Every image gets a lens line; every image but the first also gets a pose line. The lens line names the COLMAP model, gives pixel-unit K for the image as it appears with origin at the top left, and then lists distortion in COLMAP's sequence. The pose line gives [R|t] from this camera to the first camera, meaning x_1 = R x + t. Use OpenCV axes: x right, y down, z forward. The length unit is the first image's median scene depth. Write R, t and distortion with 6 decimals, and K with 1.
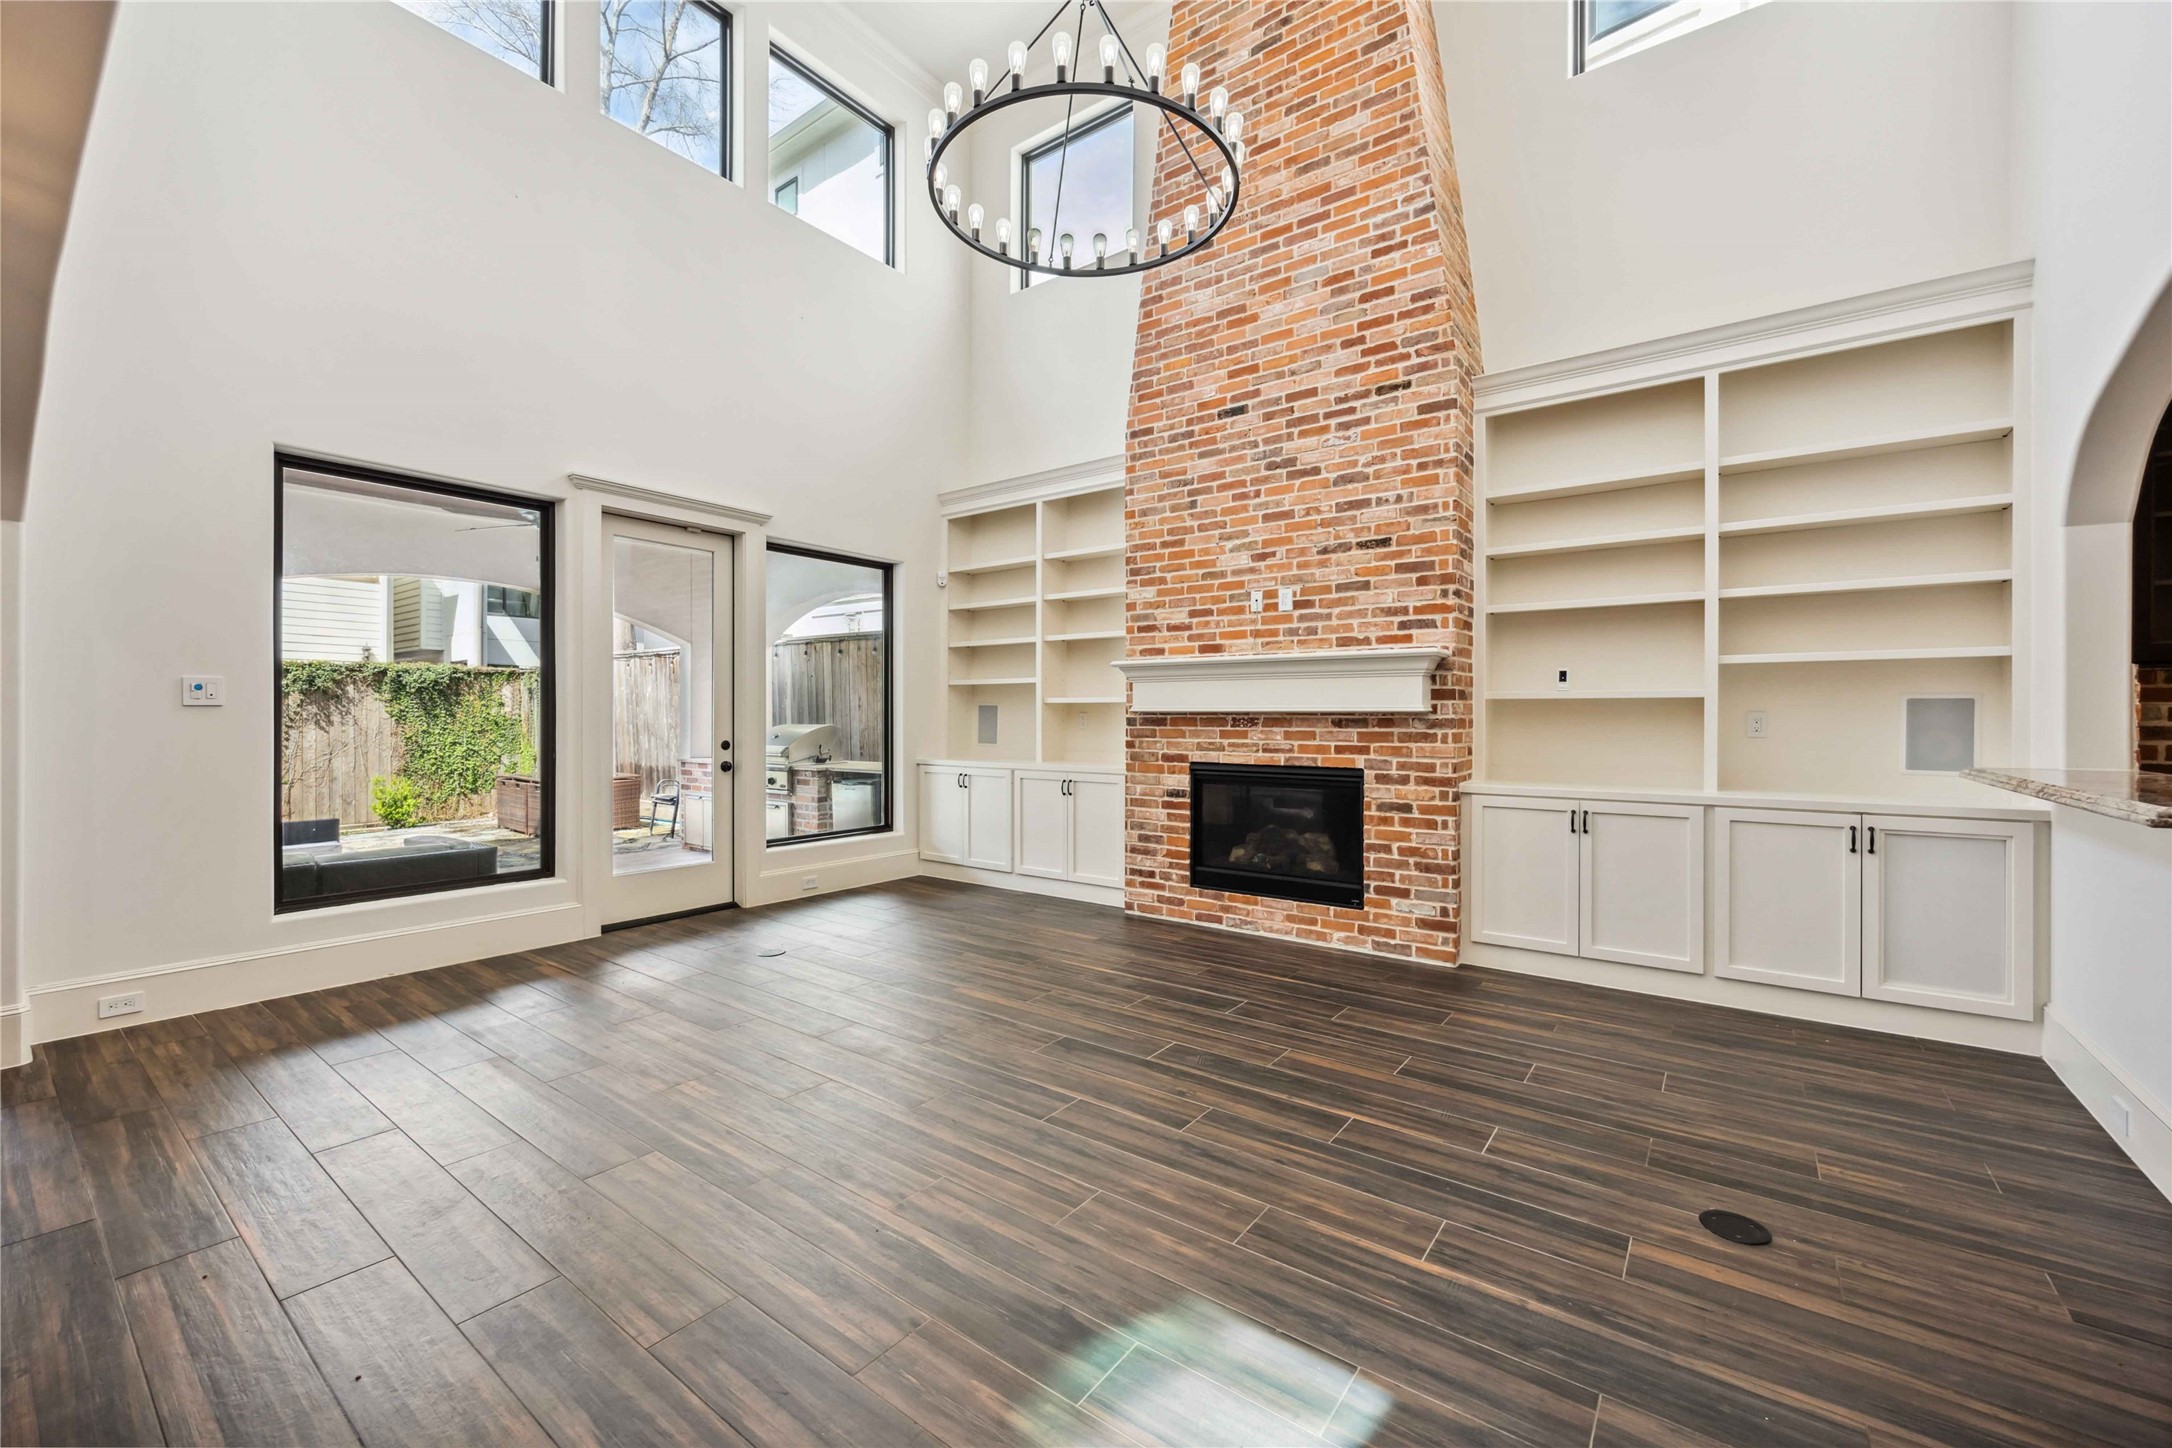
lens RADIAL K [[870.4, 0, 1091.8], [0, 870.4, 729.2], [0, 0, 1]] dist [-0.006410, 0.000165]
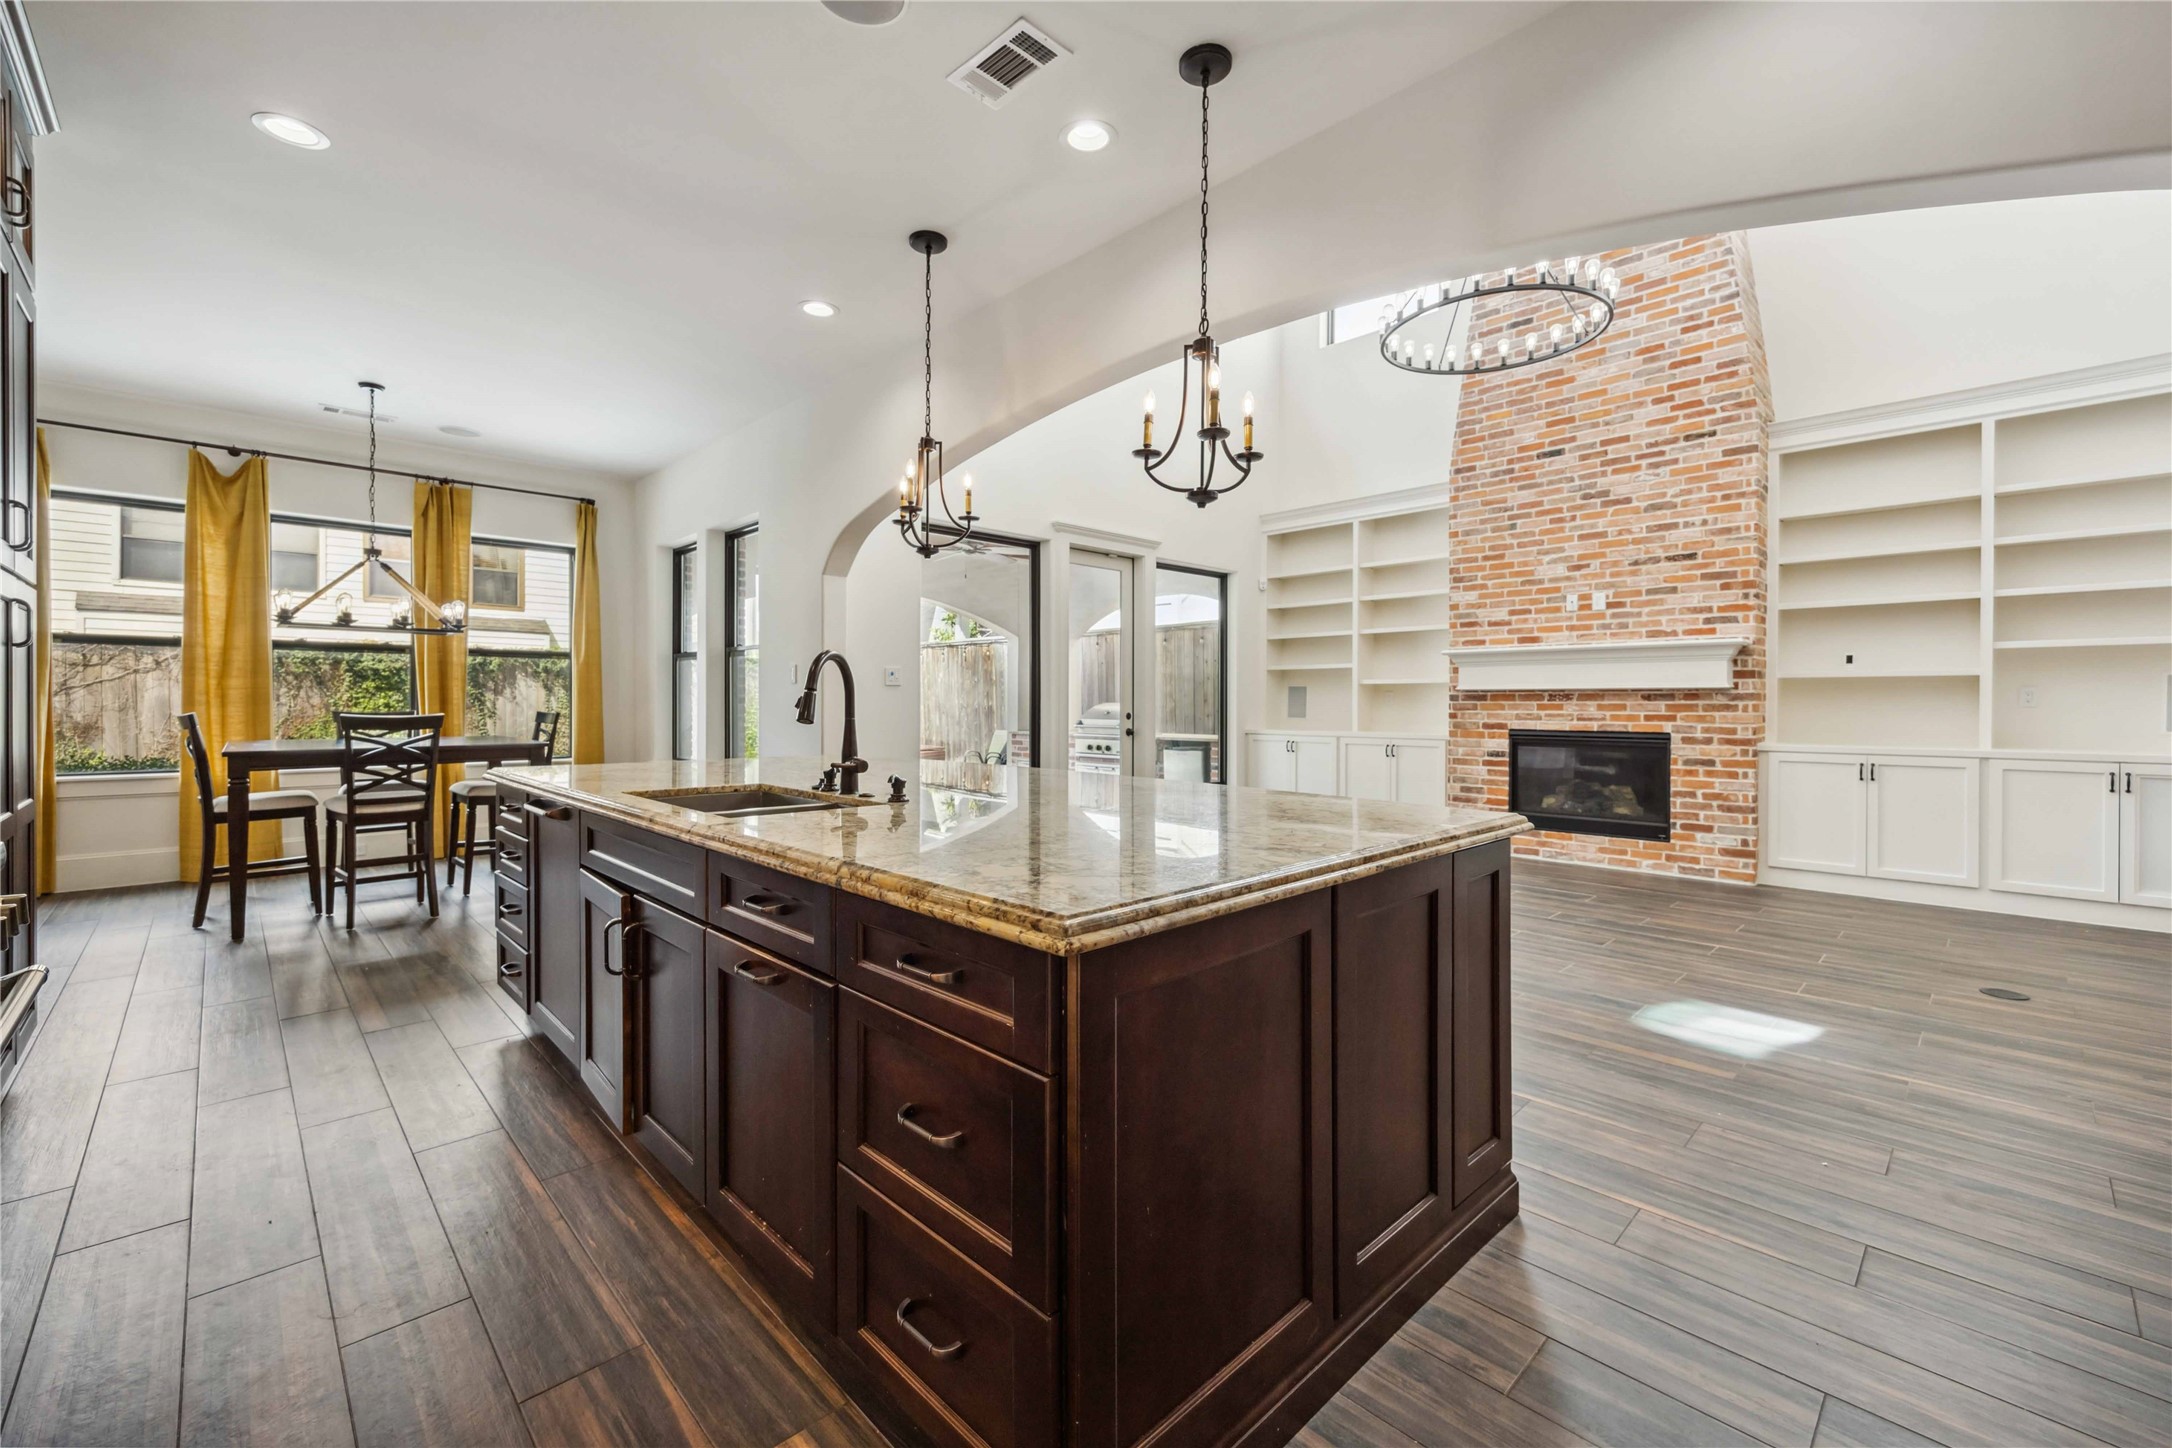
lens RADIAL K [[889.8, 0, 1085.1], [0, 889.8, 718.6], [0, 0, 1]] dist [0.002385, -0.000413]
pose [[0.985871, 0.003220, -0.167475, -0.319192], [-0.002728, 0.999991, 0.003170, 0.022767], [0.167484, -0.002668, 0.985871, -0.440439]]
